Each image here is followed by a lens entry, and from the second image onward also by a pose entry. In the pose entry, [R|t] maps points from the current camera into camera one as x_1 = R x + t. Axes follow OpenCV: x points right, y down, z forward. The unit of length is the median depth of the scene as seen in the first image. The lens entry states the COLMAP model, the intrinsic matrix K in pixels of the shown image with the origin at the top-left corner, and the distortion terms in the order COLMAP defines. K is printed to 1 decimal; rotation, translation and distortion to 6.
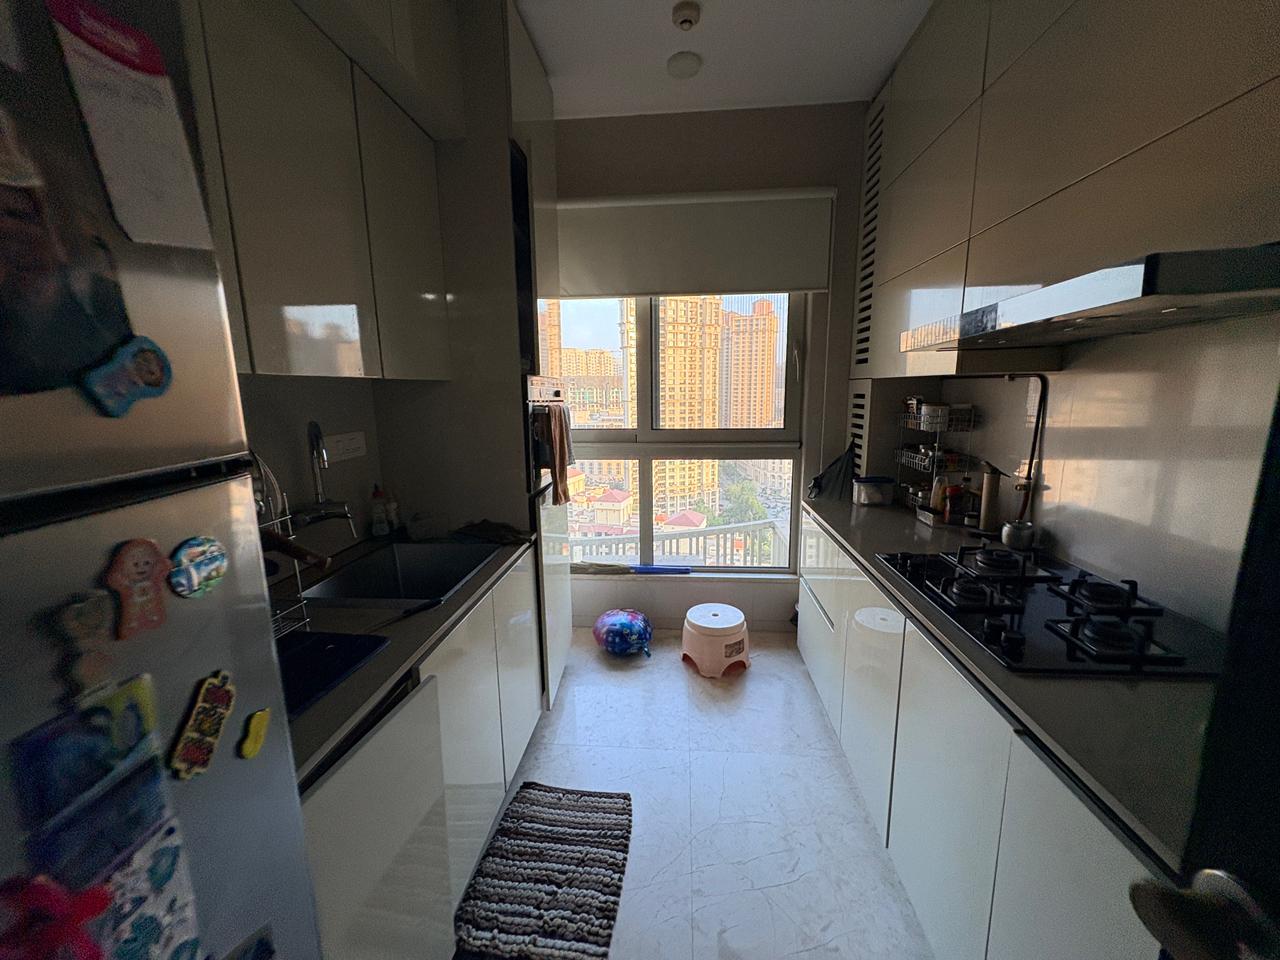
lens RADIAL K [[511.1, 0, 641.7], [0, 511.1, 480.8], [0, 0, 1]] dist [-0.001817, 0.001669]
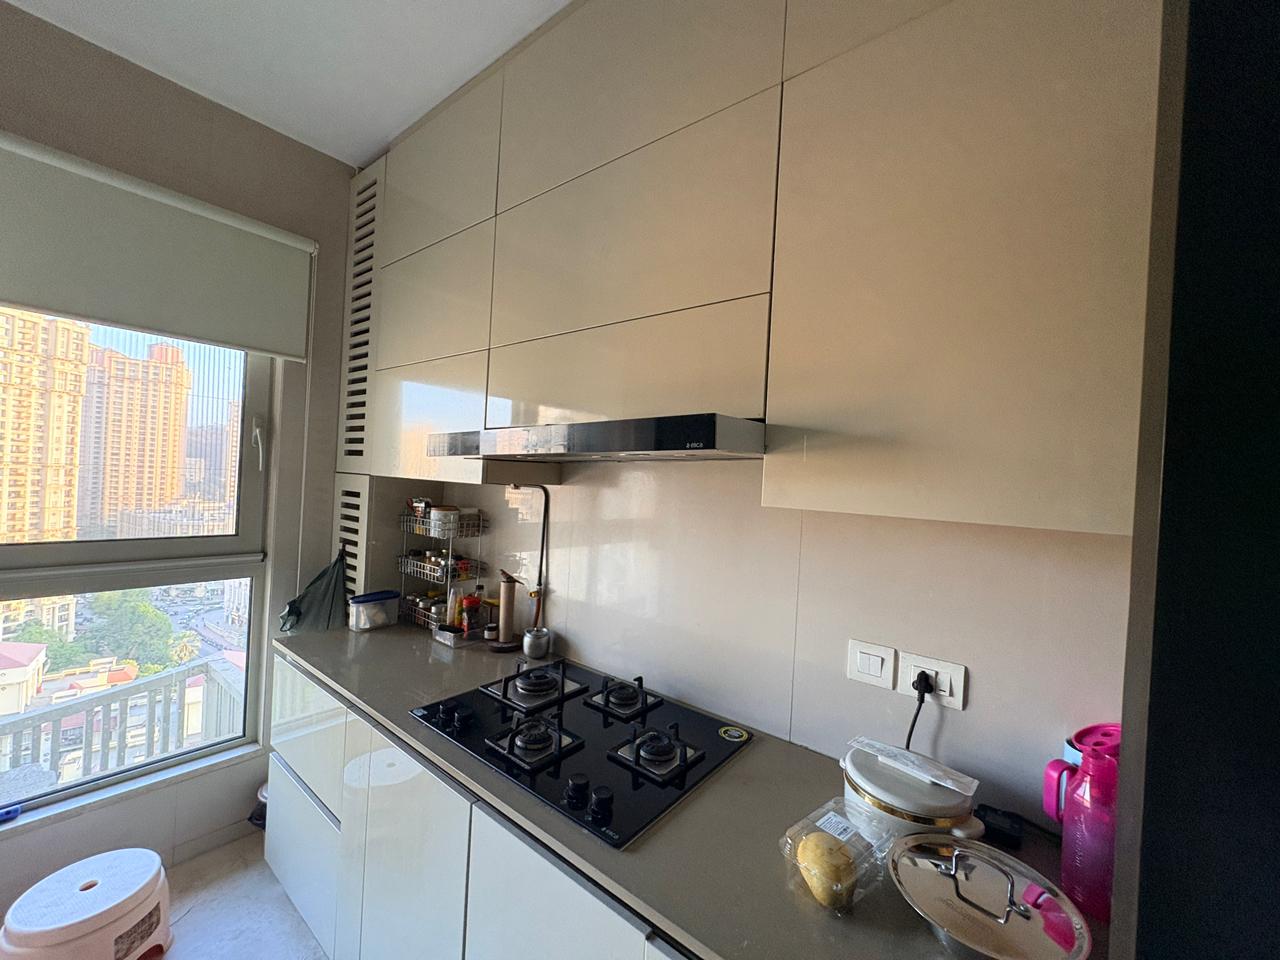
lens RADIAL K [[511.1, 0, 640.7], [0, 511.1, 481.0], [0, 0, 1]] dist [-0.001817, 0.001669]
pose [[0.556110, 0.040581, 0.830117, 0.000820], [0.087719, 0.990363, -0.107179, -0.068805], [-0.826467, 0.132421, 0.547191, 0.193229]]
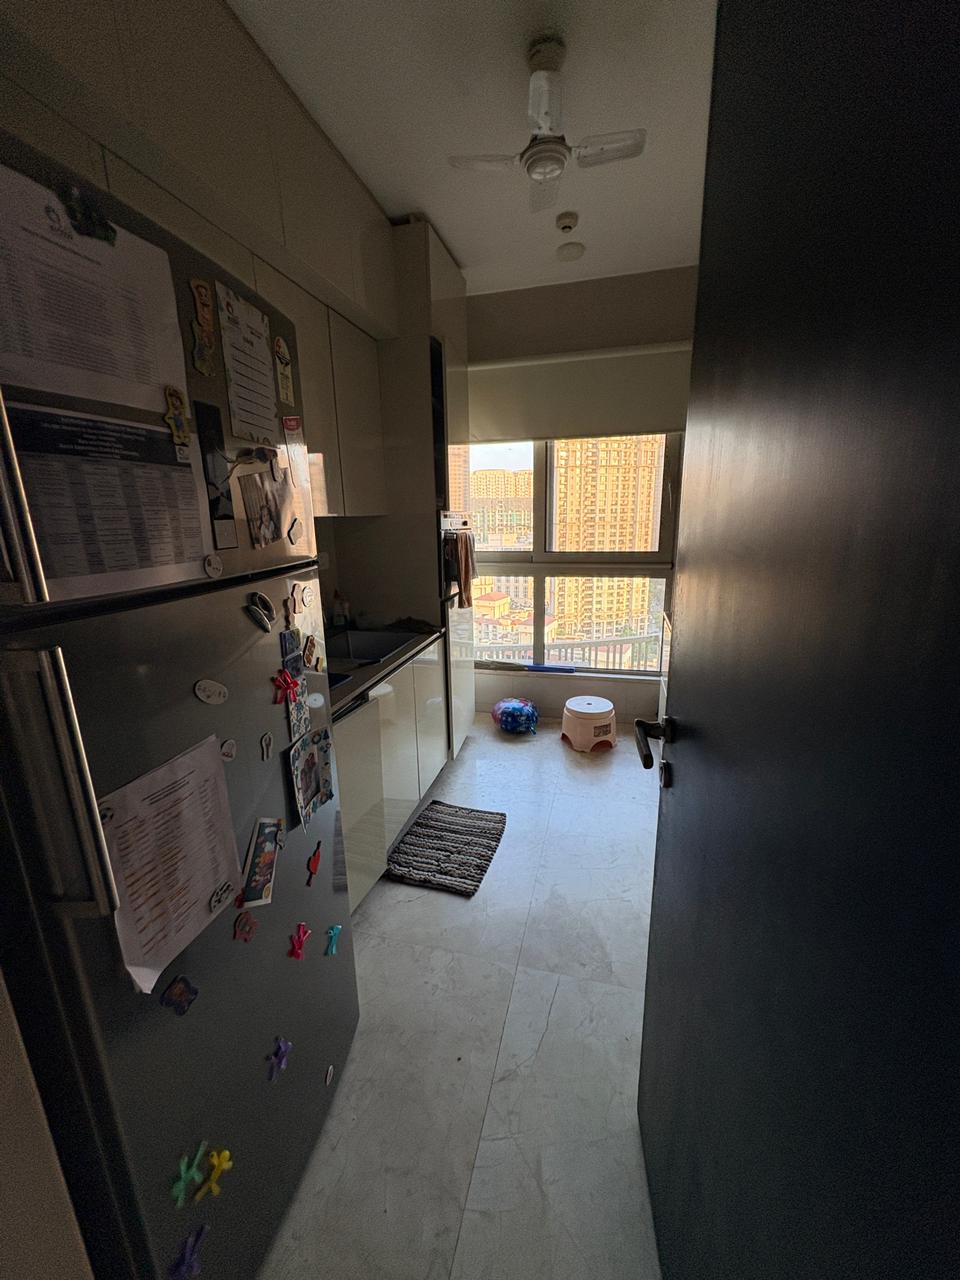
lens RADIAL K [[511.1, 0, 480.6], [0, 511.1, 637.4], [0, 0, 1]] dist [-0.001817, 0.001669]
pose [[0.985738, 0.032471, -0.165128, 0.104312], [-0.021771, 0.997569, 0.066203, 0.032676], [0.166876, -0.061664, 0.984048, -0.302854]]
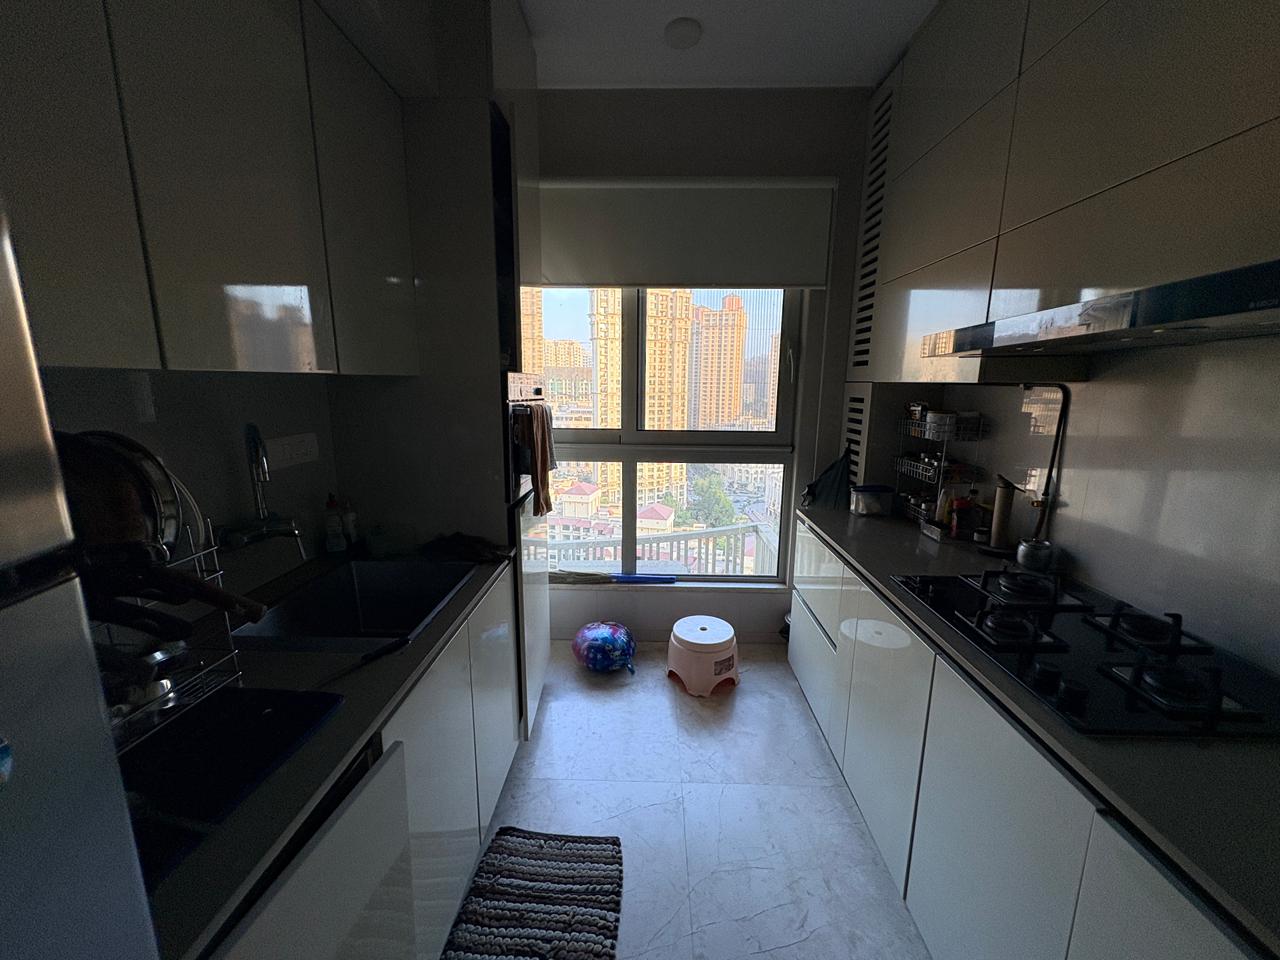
lens RADIAL K [[511.1, 0, 641.1], [0, 511.1, 480.2], [0, 0, 1]] dist [-0.001817, 0.001669]
pose [[0.998098, 0.011294, 0.060598, -0.038764], [-0.012079, 0.999848, 0.012606, -0.027958], [-0.060446, -0.013314, 0.998083, 0.084871]]
